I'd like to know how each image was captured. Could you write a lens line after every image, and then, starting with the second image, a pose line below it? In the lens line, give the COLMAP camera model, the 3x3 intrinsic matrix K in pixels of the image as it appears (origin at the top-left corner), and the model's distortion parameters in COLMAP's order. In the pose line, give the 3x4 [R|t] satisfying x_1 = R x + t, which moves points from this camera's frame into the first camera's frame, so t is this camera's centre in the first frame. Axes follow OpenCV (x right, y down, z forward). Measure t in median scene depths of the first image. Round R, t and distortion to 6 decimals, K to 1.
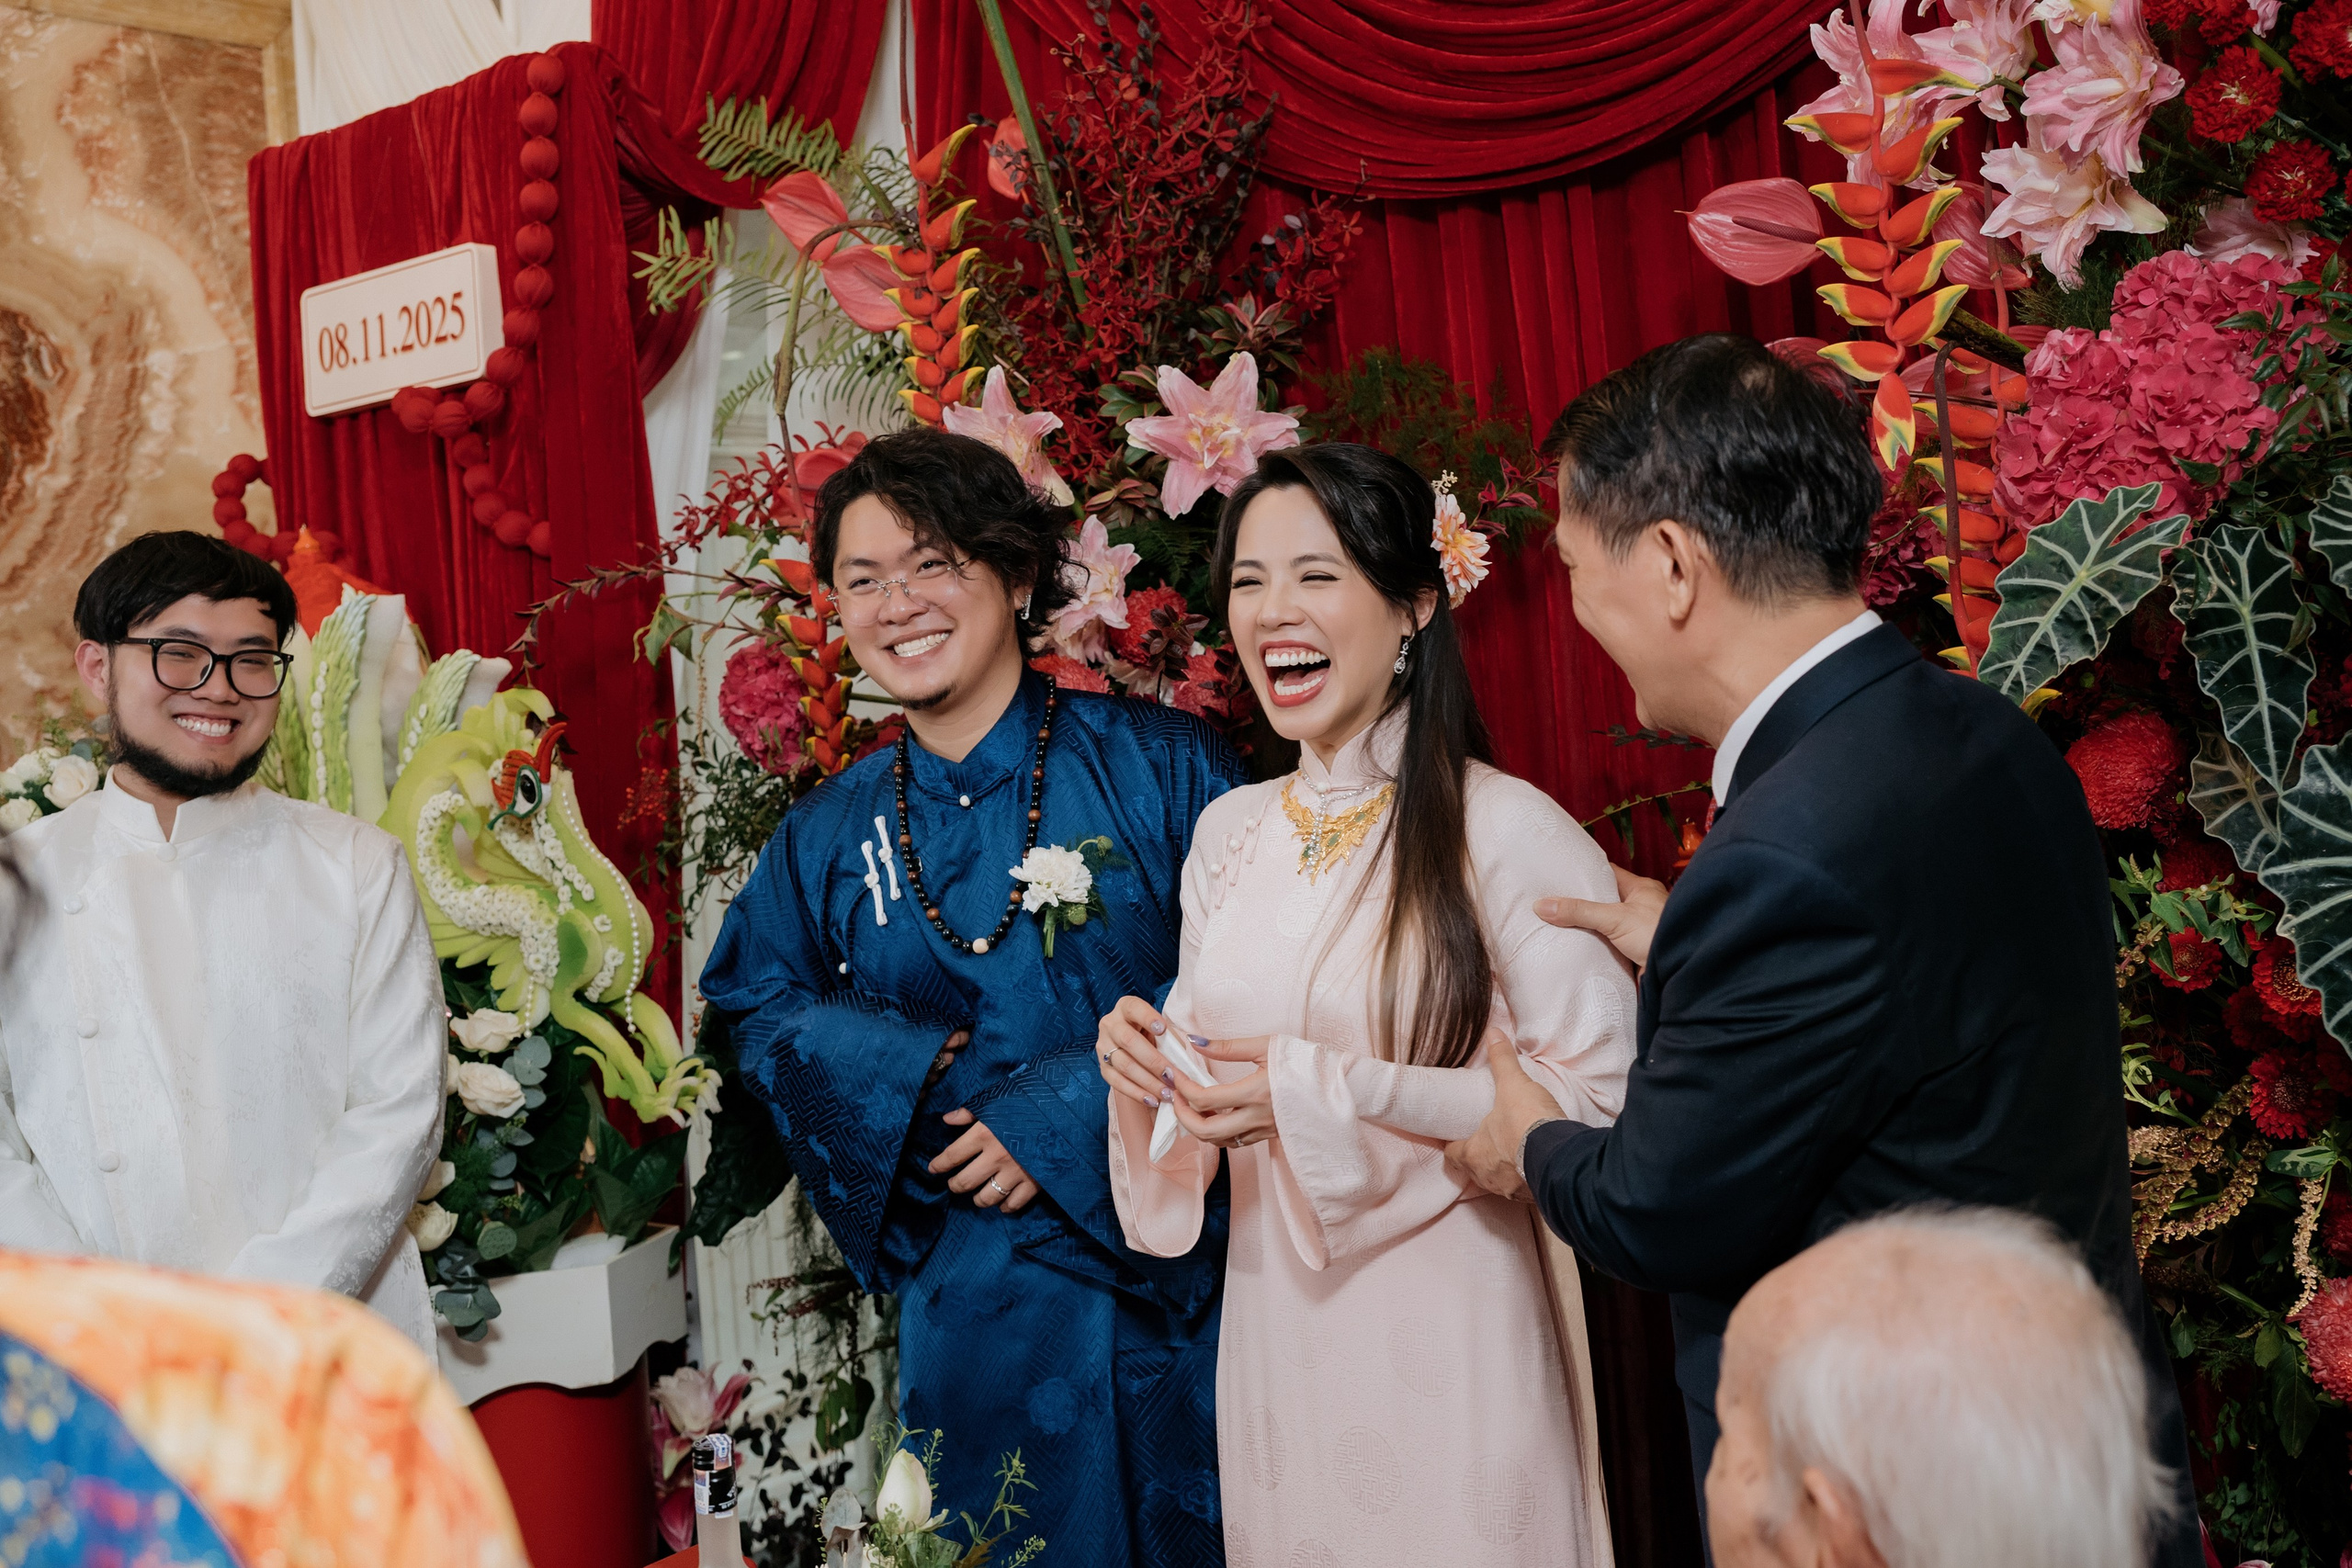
lens RADIAL K [[2489.5, 0, 1194.0], [0, 2489.5, 774.5], [0, 0, 1]] dist [0.015642, 0.000000]
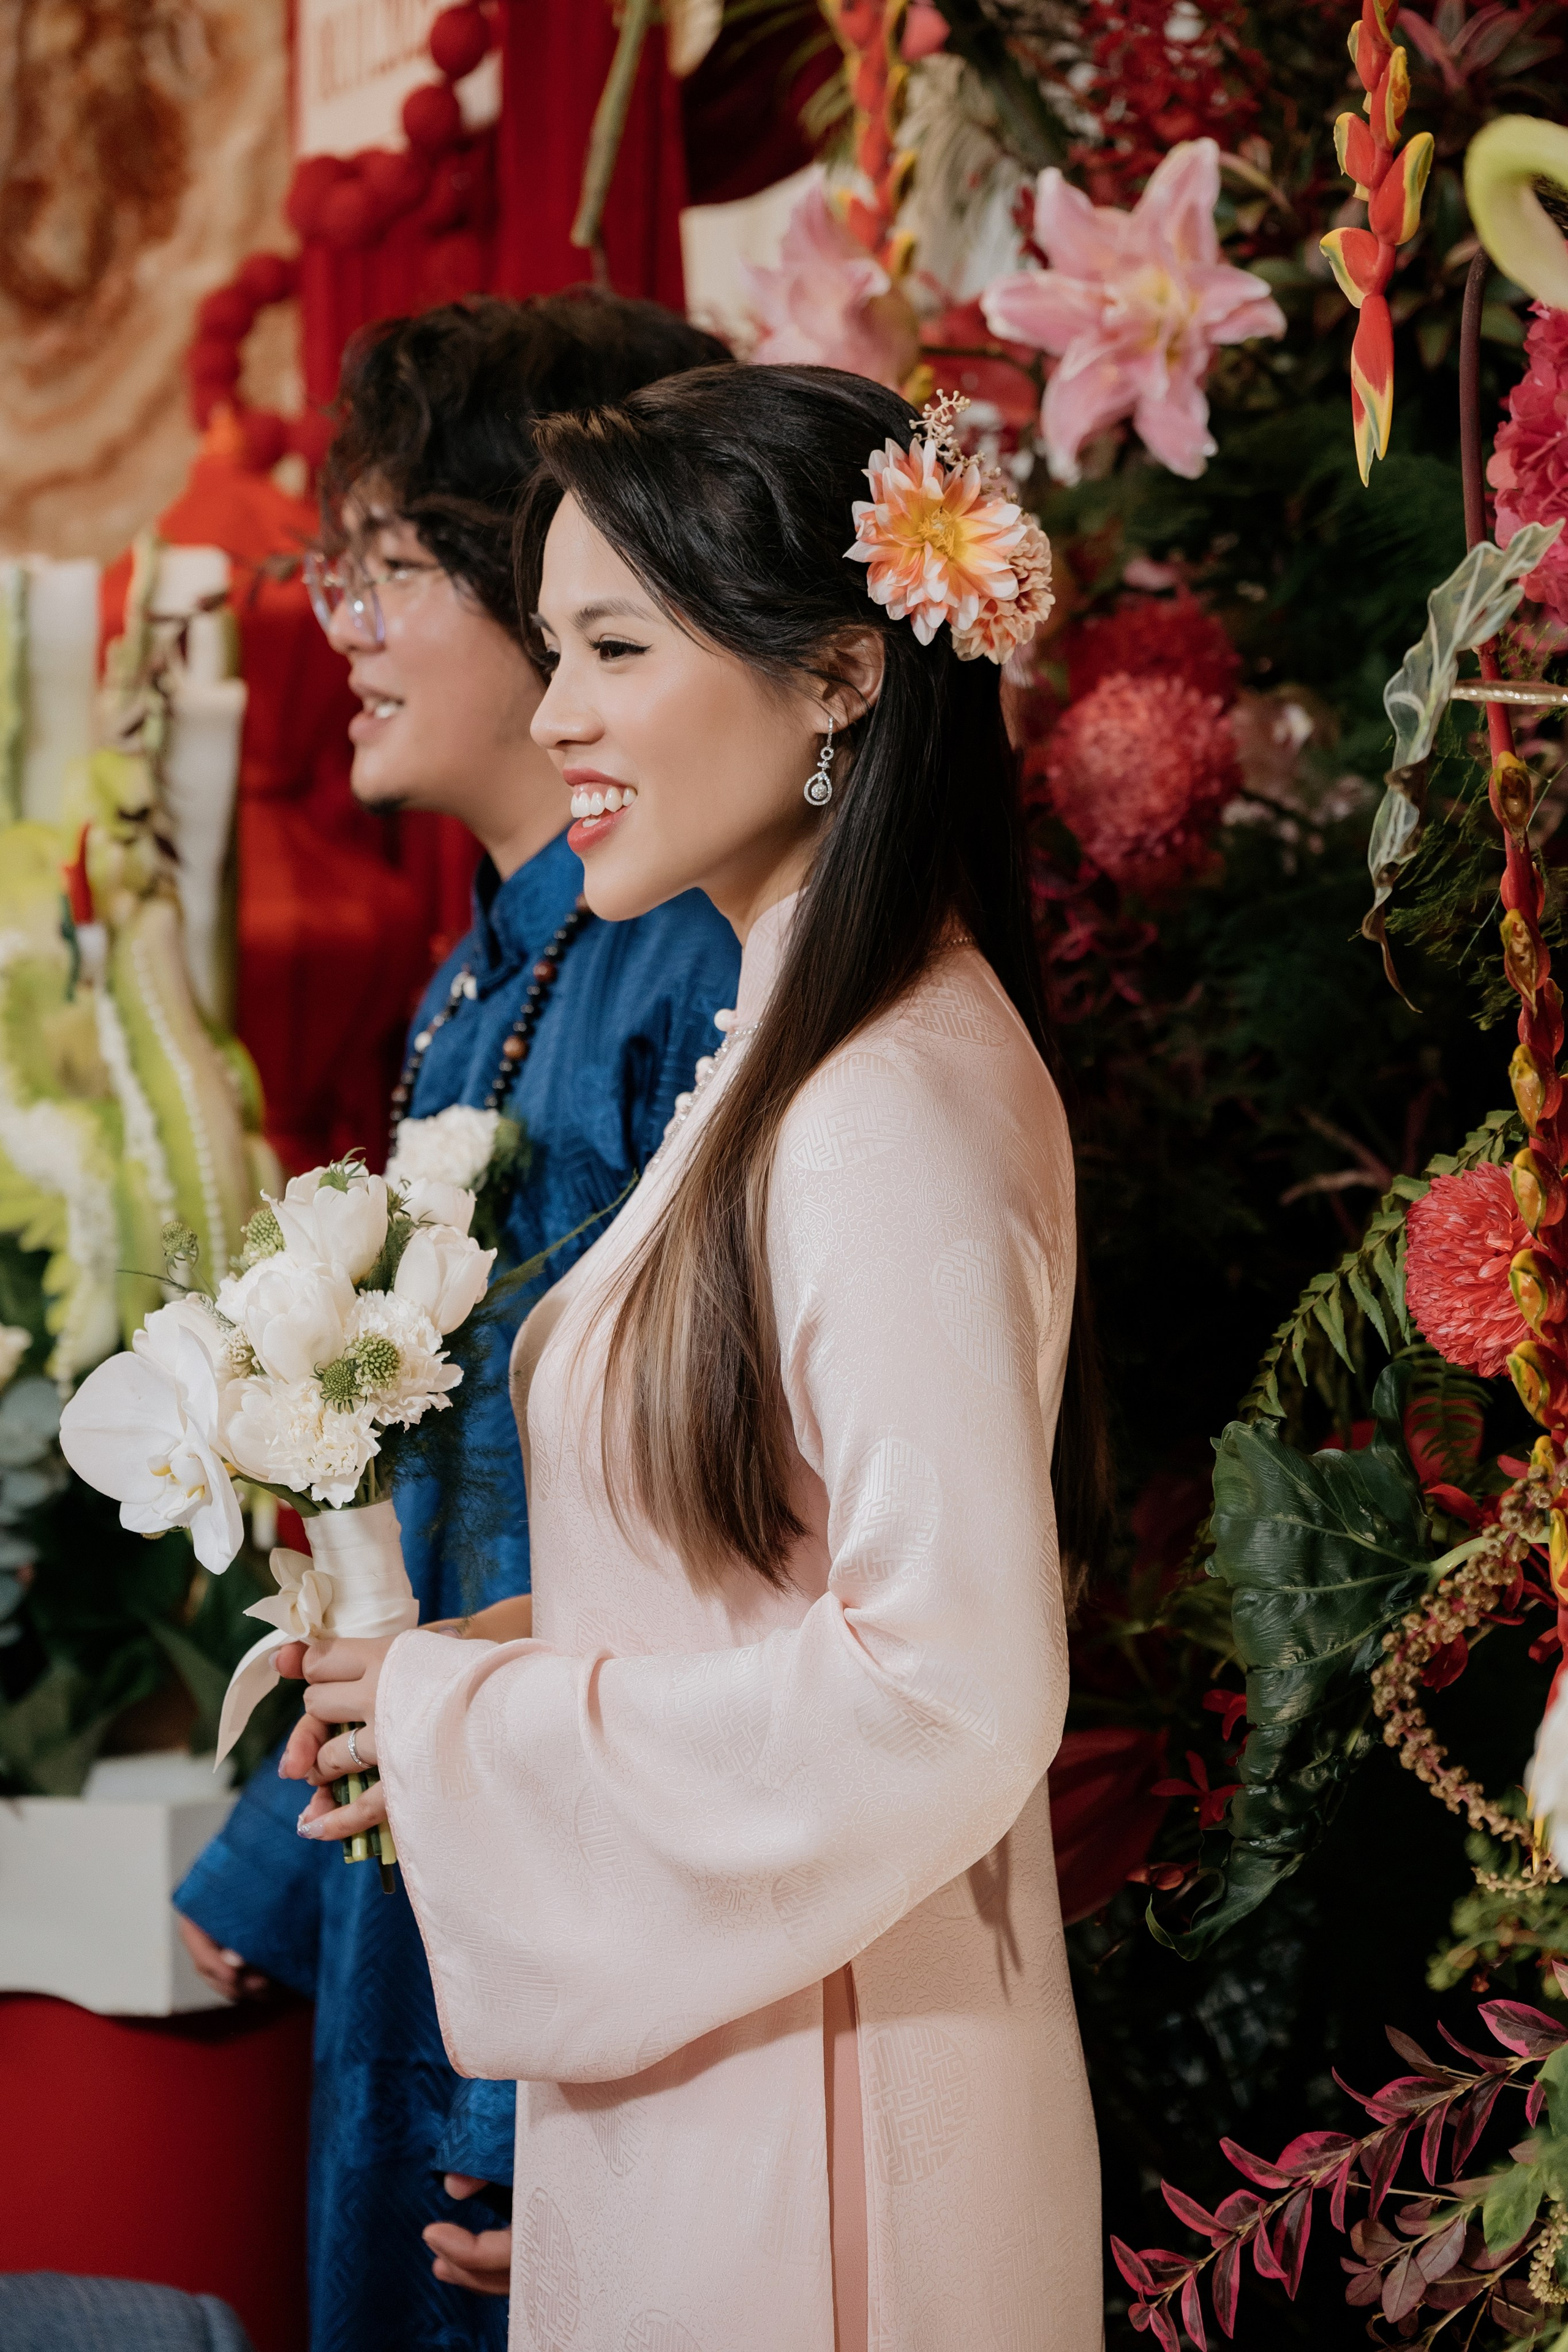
lens RADIAL K [[6520.5, 0, 787.3], [0, 6520.5, 1163.2], [0, 0, 1]] dist [0.050770, 0.000000]
pose [[0.835248, 0.079609, -0.544080, 0.625228], [-0.051132, 0.996422, 0.067299, -0.046940], [0.547491, -0.028392, 0.836330, -0.124956]]
